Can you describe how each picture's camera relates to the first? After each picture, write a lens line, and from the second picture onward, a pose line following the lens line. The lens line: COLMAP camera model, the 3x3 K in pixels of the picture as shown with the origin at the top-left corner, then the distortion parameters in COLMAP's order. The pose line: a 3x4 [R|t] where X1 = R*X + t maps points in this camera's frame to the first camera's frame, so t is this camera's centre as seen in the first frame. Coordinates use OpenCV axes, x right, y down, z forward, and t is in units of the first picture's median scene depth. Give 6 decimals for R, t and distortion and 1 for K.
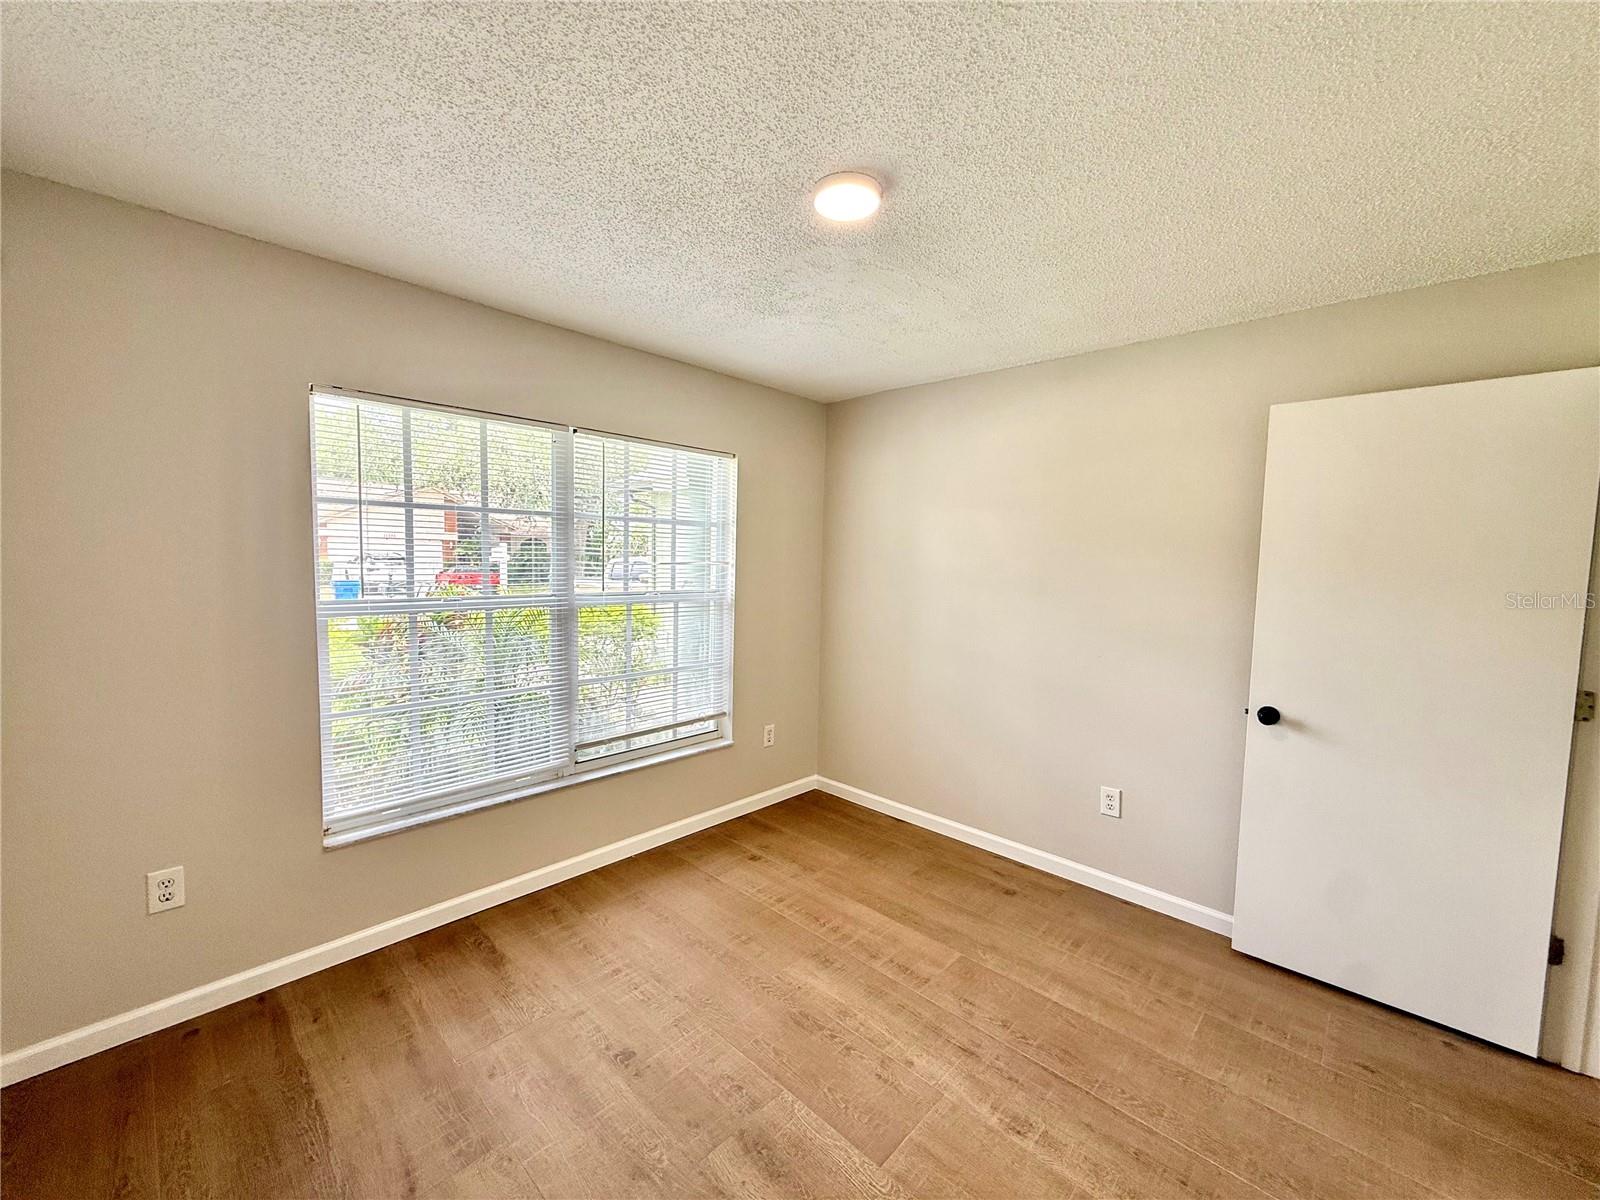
lens RADIAL K [[638.6, 0, 791.6], [0, 638.6, 600.2], [0, 0, 1]] dist [-0.000236, 0.000479]
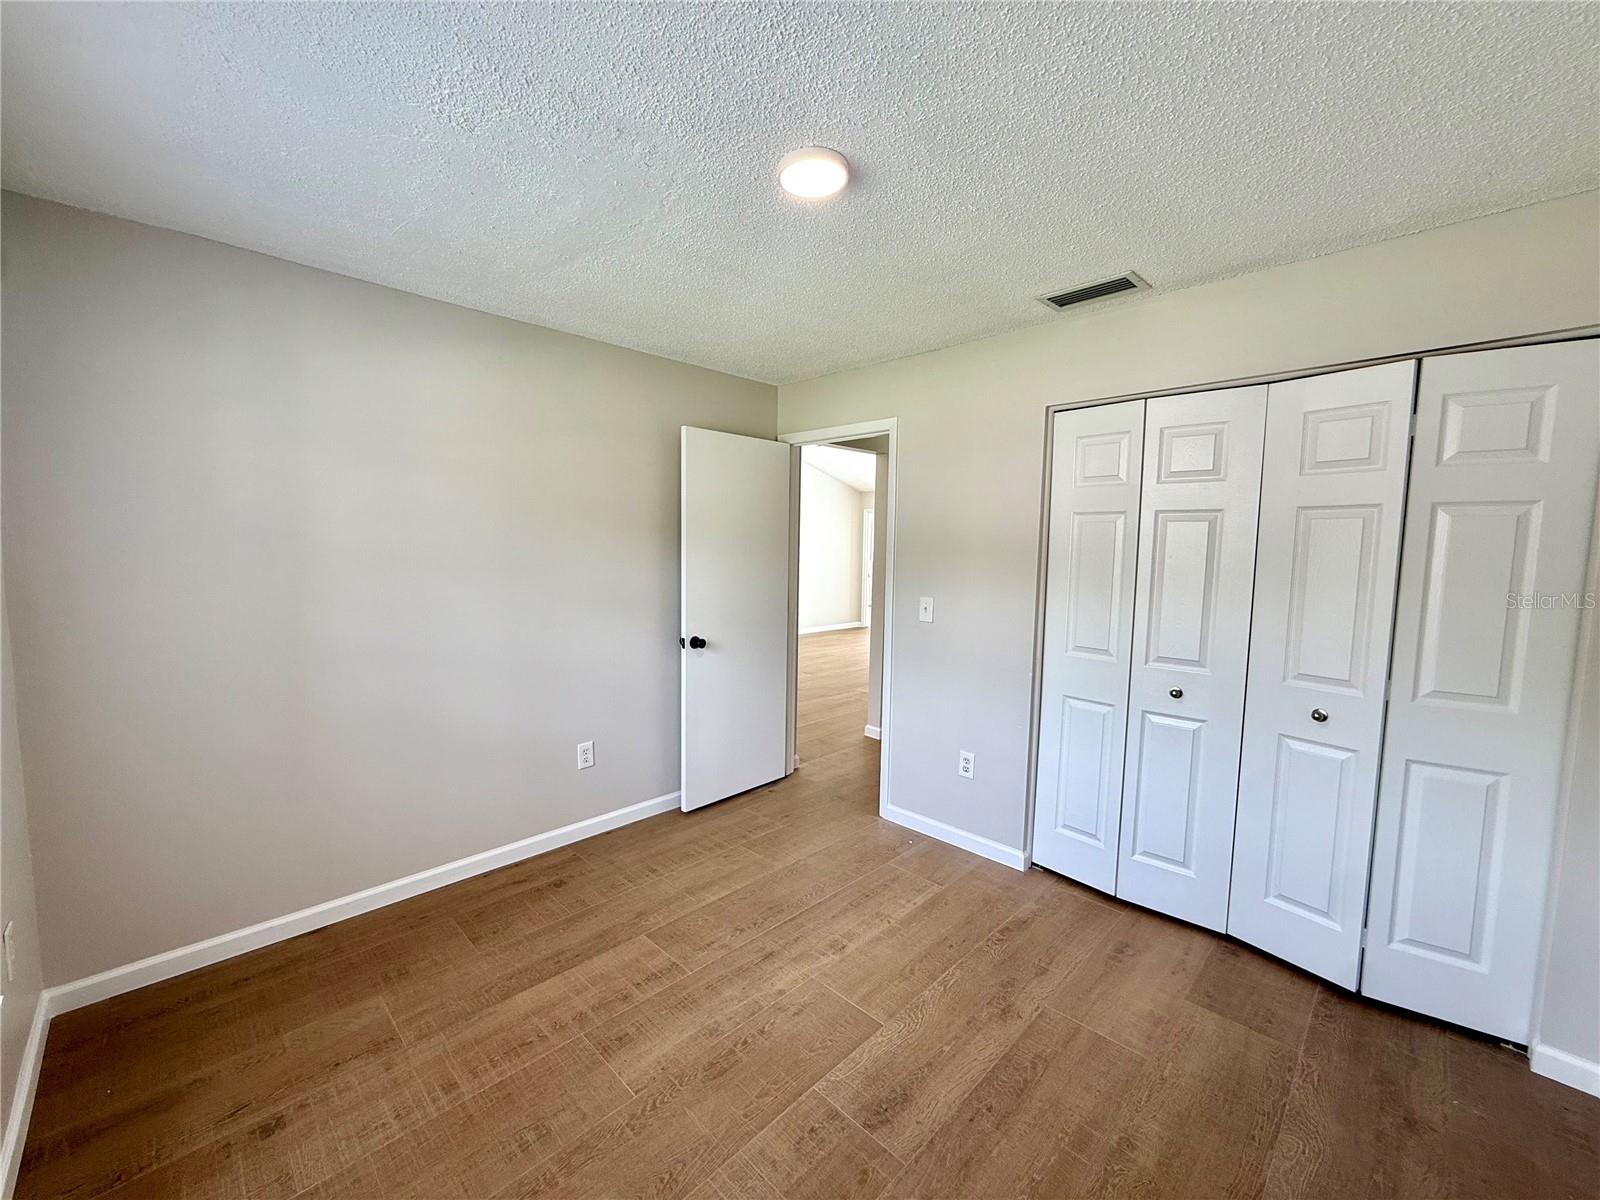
lens RADIAL K [[638.6, 0, 791.6], [0, 638.6, 600.2], [0, 0, 1]] dist [-0.000236, 0.000479]
pose [[0.023070, -0.109650, 0.993702, -0.680984], [0.059900, 0.992333, 0.108109, -0.058407], [-0.997938, 0.057029, 0.029461, 0.731557]]
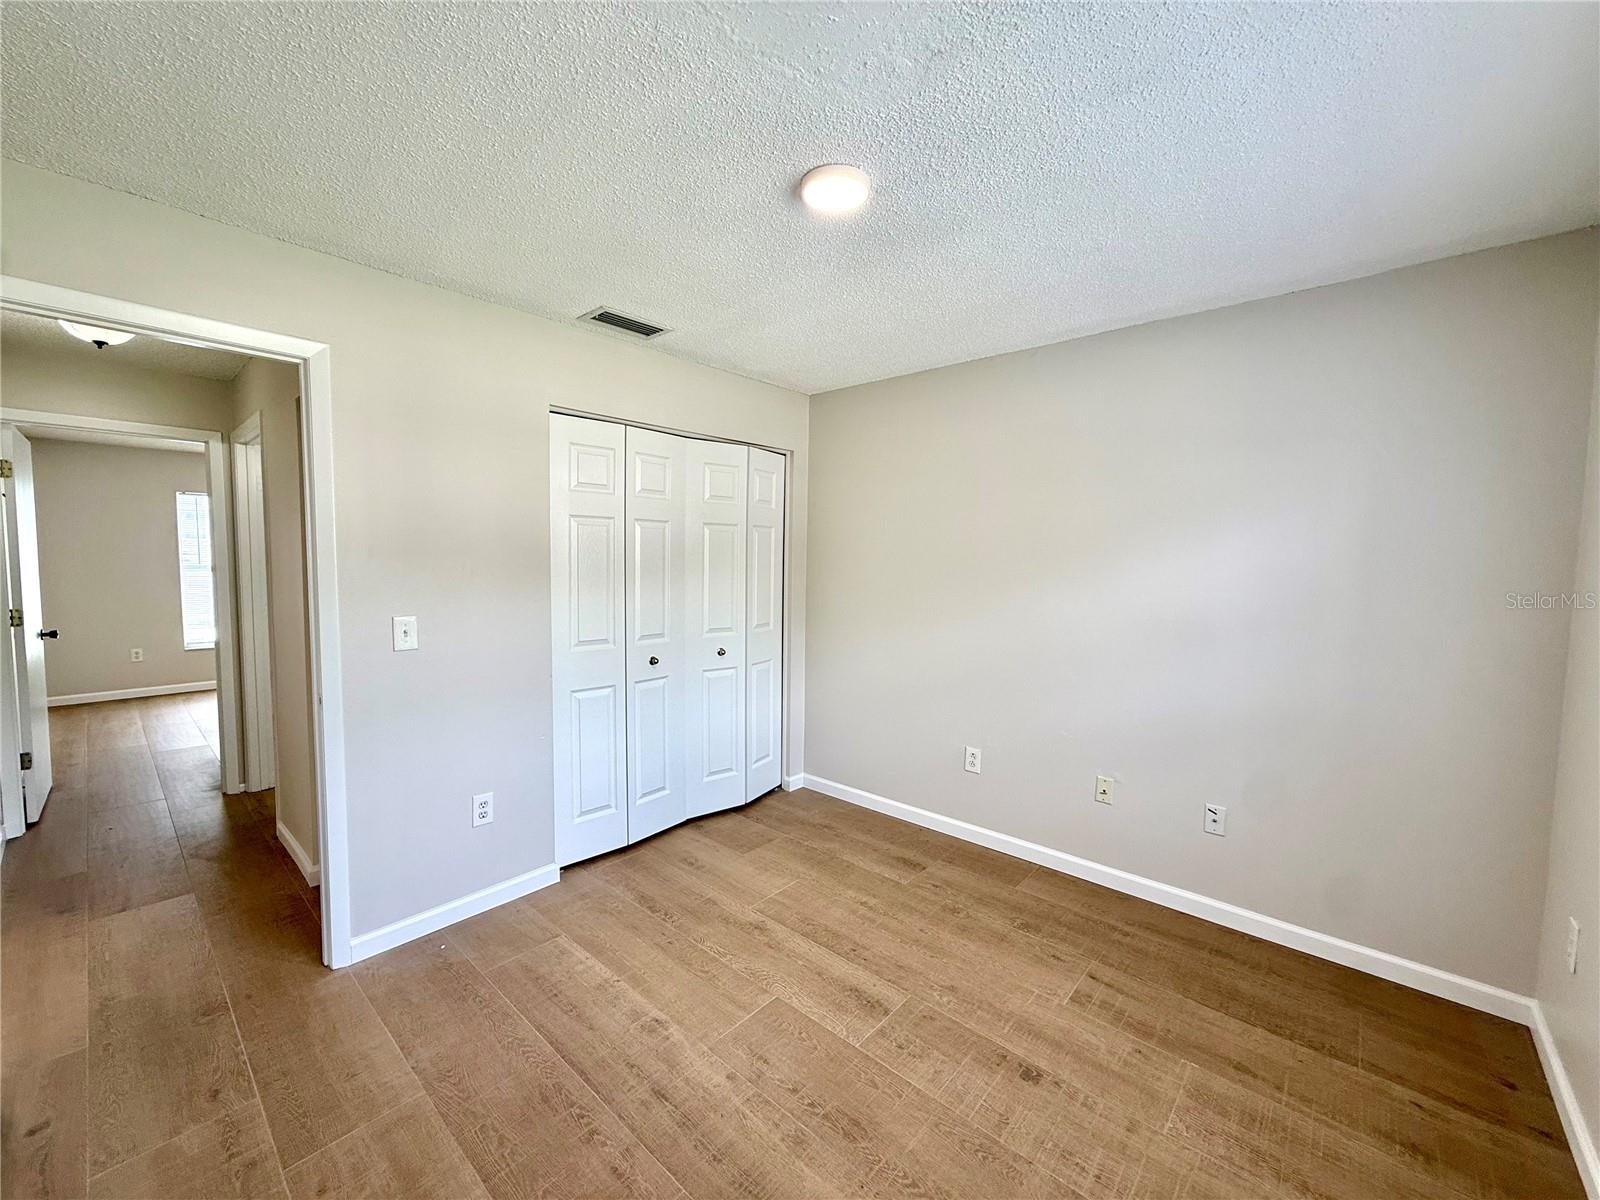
lens RADIAL K [[638.6, 0, 791.6], [0, 638.6, 600.2], [0, 0, 1]] dist [-0.000236, 0.000479]
pose [[-0.998906, -0.032649, -0.033467, 0.120664], [-0.037098, 0.989126, 0.142317, -0.087353], [0.028457, 0.143403, -0.989255, 1.475866]]
